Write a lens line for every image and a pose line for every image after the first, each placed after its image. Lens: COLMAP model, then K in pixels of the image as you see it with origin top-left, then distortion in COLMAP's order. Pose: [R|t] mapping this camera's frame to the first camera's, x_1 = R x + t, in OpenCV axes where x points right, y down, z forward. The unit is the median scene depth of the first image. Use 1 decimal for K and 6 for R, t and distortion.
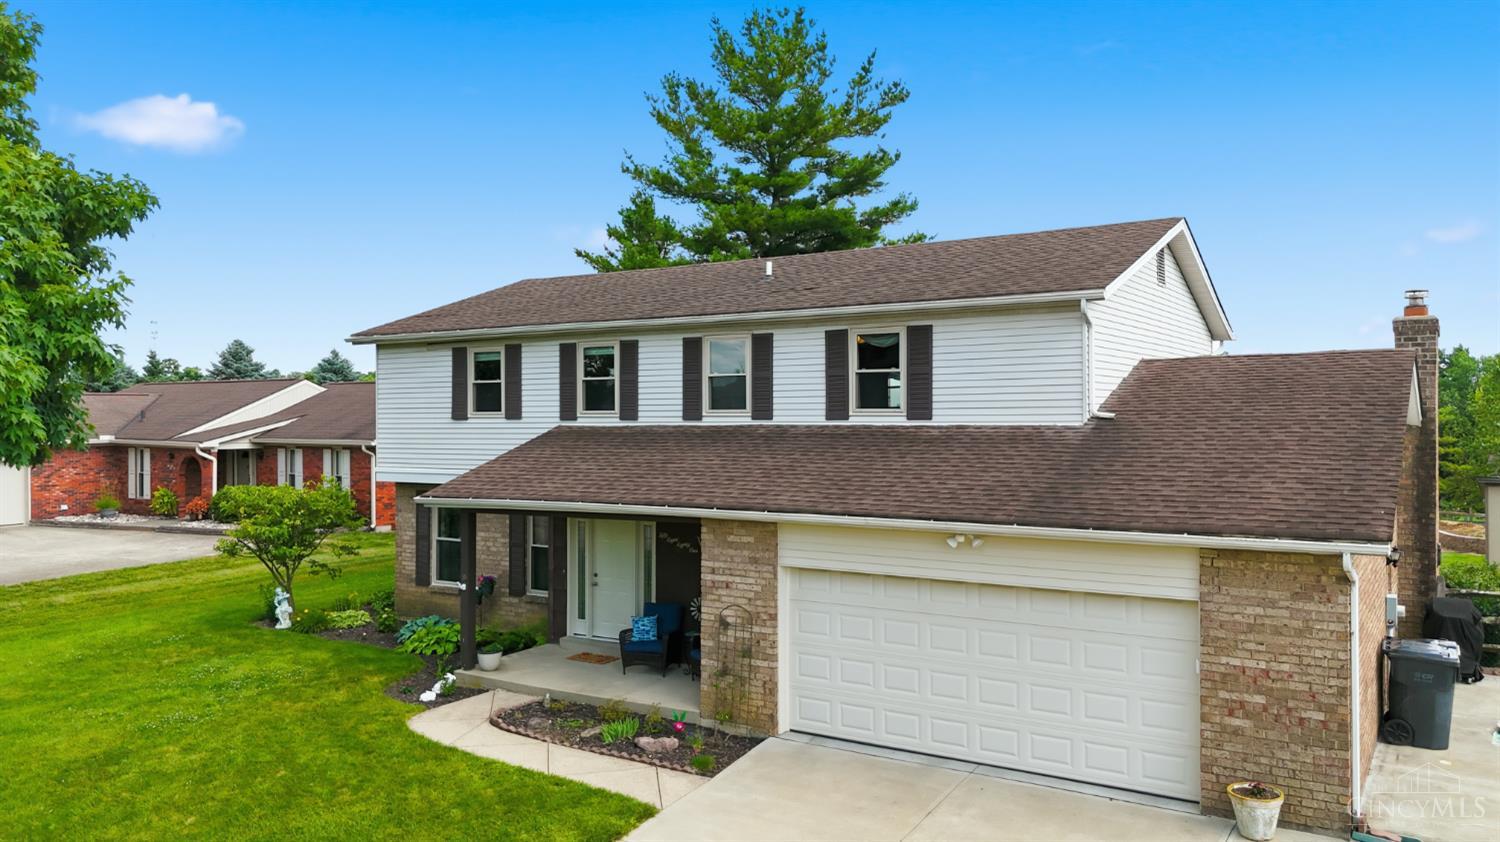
lens RADIAL K [[1101.5, 0, 750.0], [0, 1101.5, 421.0], [0, 0, 1]] dist [0.103641, -0.129126]
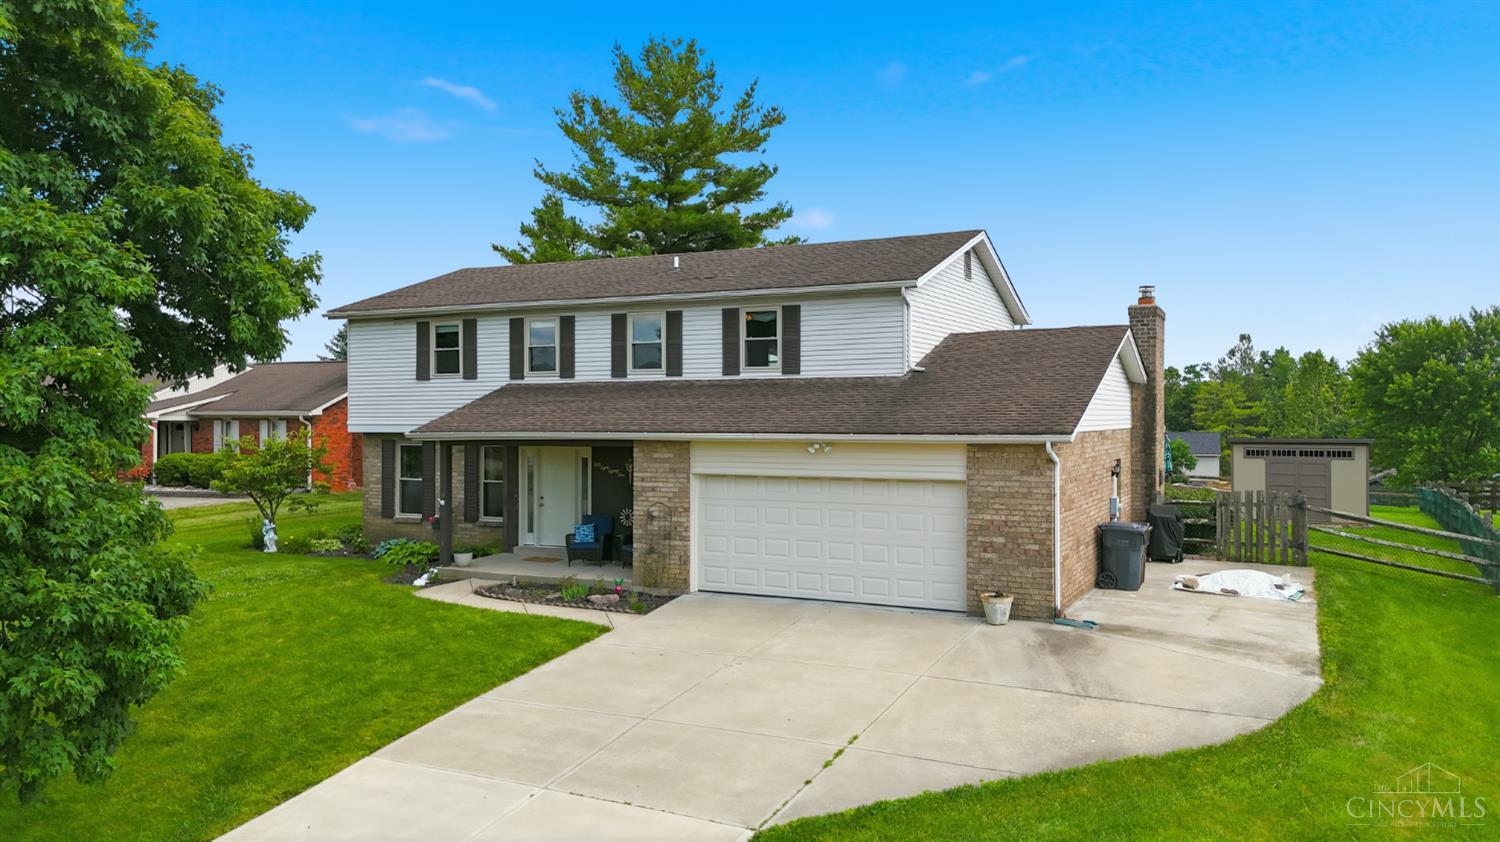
lens RADIAL K [[1101.5, 0, 750.0], [0, 1101.5, 421.0], [0, 0, 1]] dist [0.103641, -0.129126]
pose [[0.994047, 0.001712, 0.108936, -0.040527], [-0.001724, 0.999999, 0.000010, 0.050592], [-0.108935, -0.000198, 0.994049, -0.311684]]
